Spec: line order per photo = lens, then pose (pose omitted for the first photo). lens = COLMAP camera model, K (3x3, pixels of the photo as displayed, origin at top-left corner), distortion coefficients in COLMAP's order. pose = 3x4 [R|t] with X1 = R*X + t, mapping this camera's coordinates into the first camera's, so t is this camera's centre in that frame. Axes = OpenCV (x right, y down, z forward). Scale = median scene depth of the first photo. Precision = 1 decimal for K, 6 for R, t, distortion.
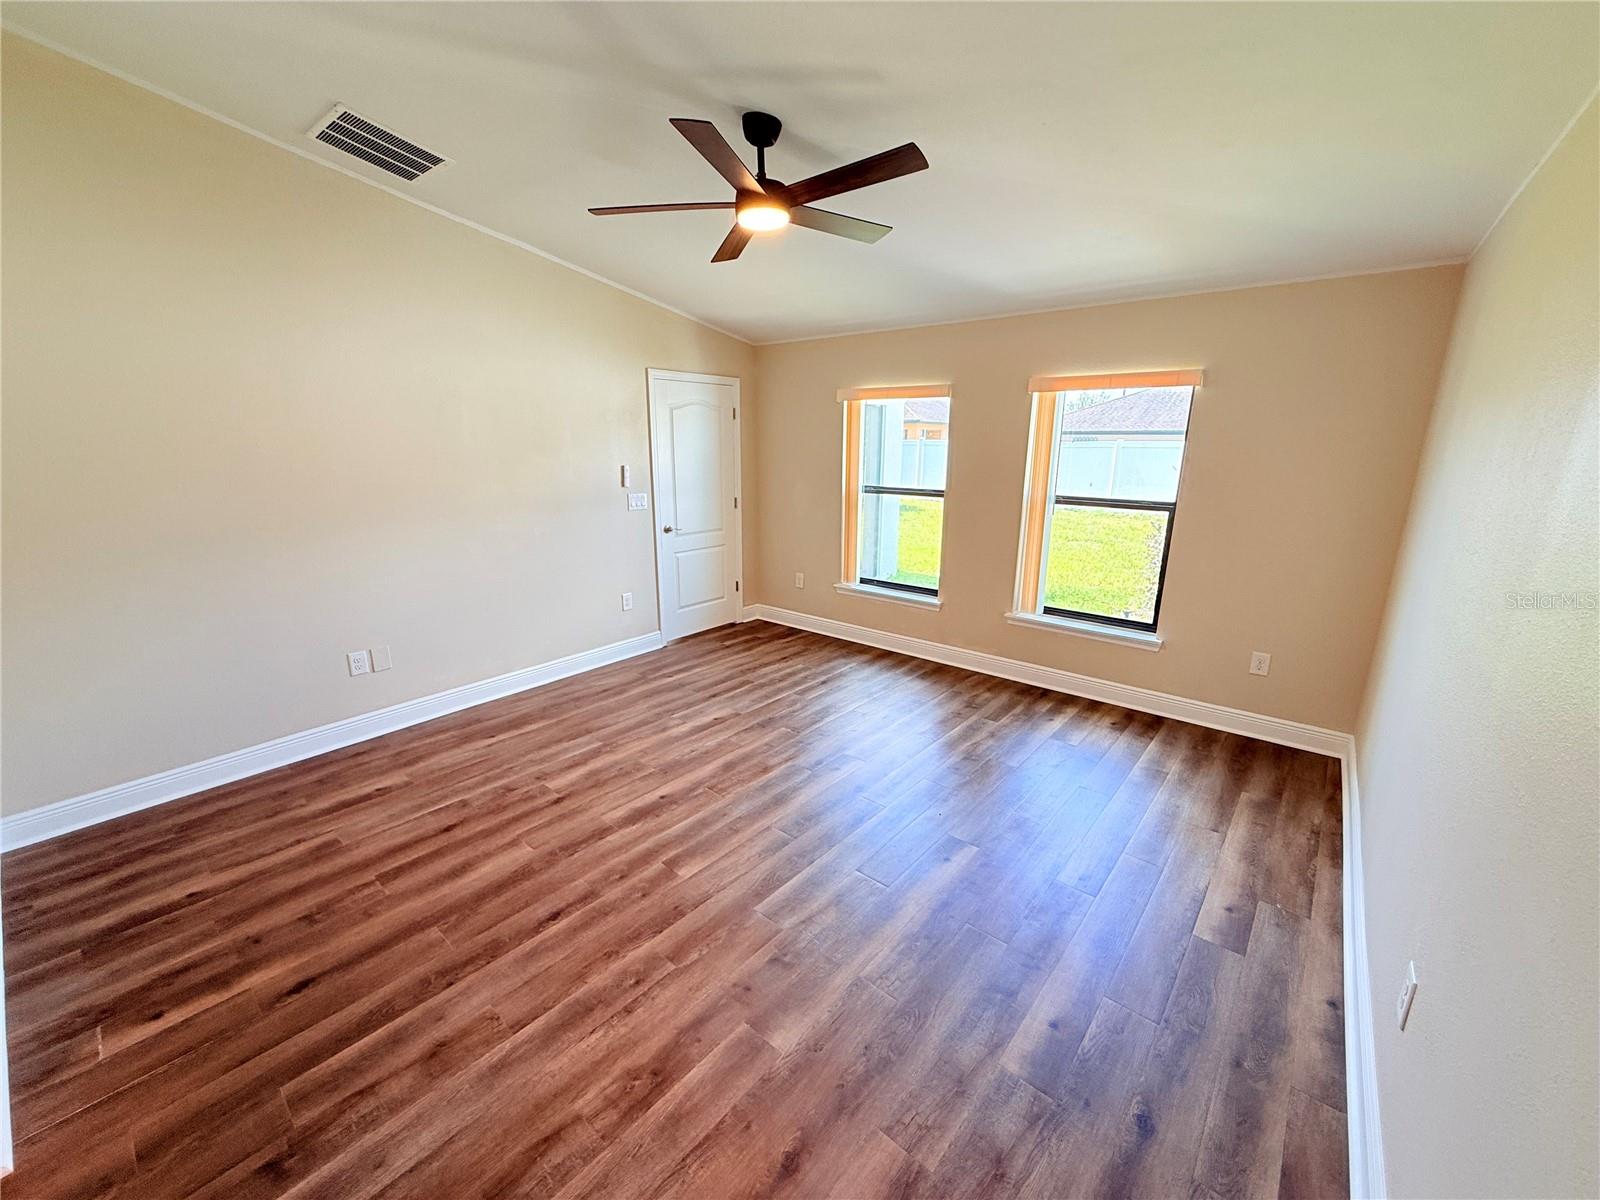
lens RADIAL K [[643.4, 0, 797.8], [0, 643.4, 597.6], [0, 0, 1]] dist [0.000110, 0.000106]
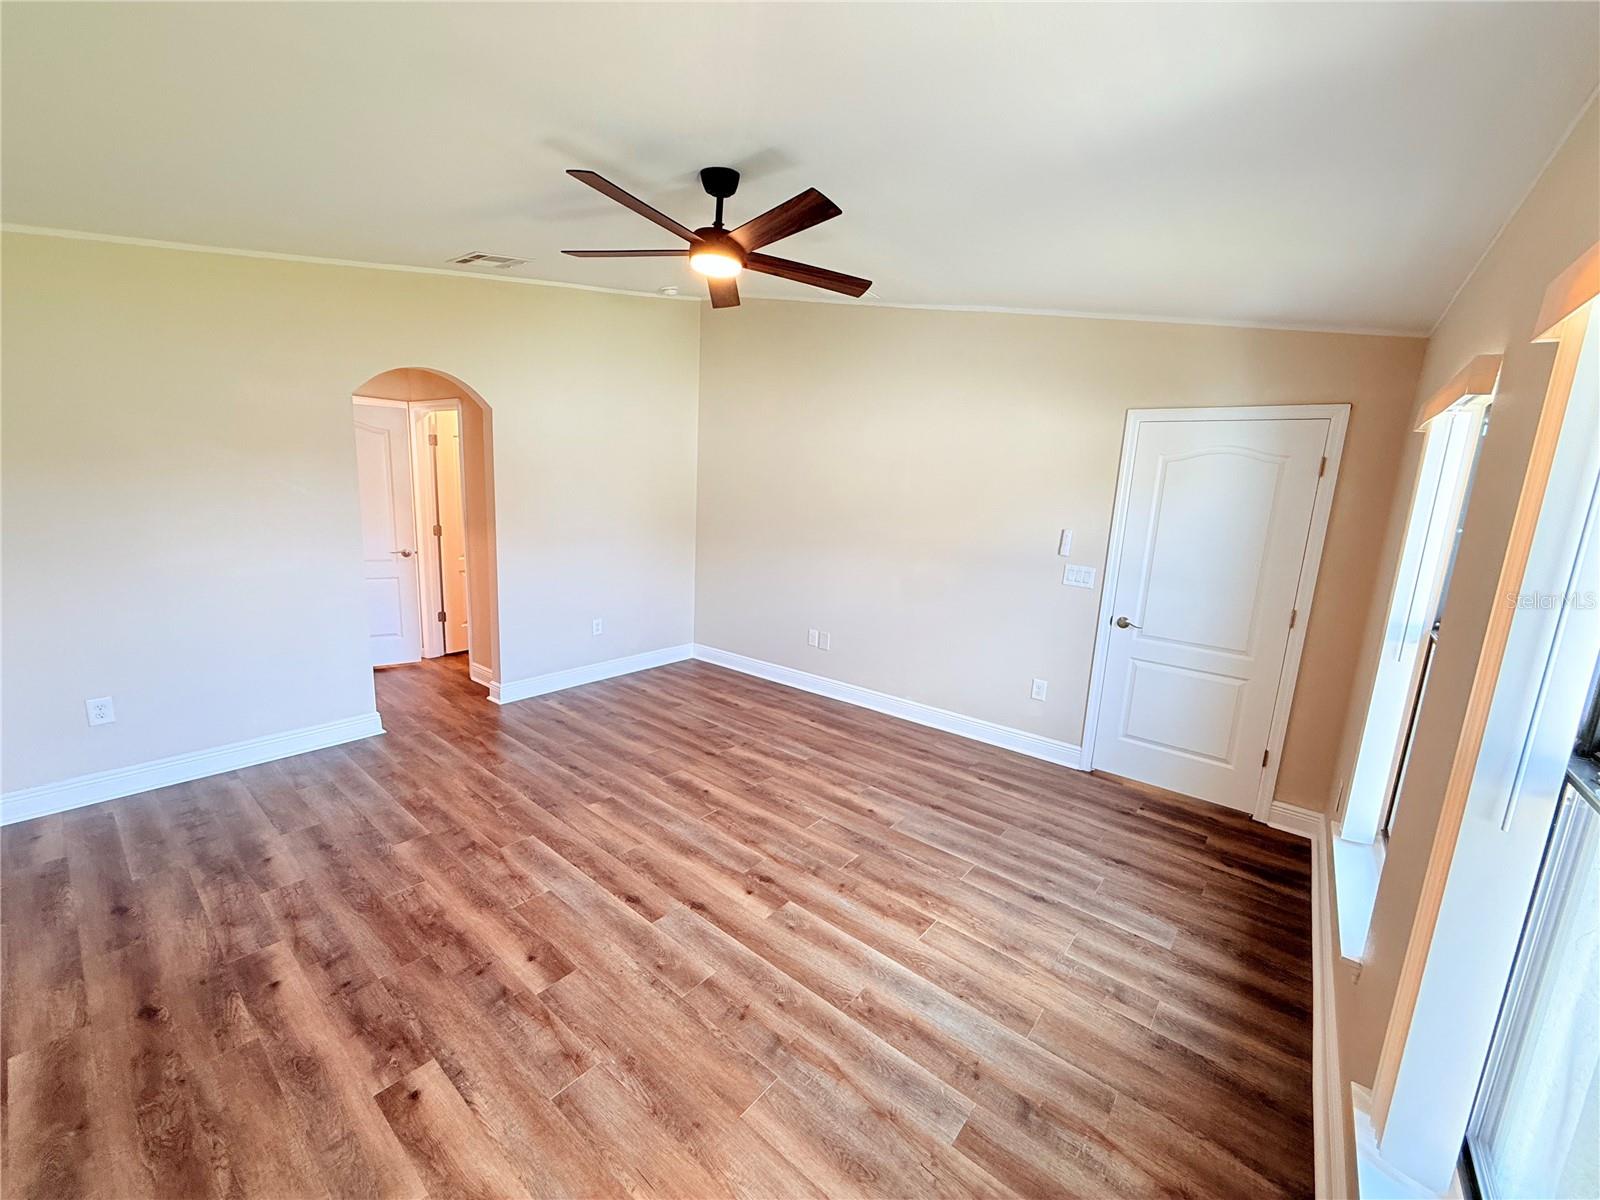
lens RADIAL K [[643.4, 0, 797.8], [0, 643.4, 598.6], [0, 0, 1]] dist [0.000110, 0.000106]
pose [[0.016044, 0.173761, -0.984657, 0.754310], [-0.287703, 0.943938, 0.161888, -0.213474], [0.957585, 0.280691, 0.065136, 0.874844]]
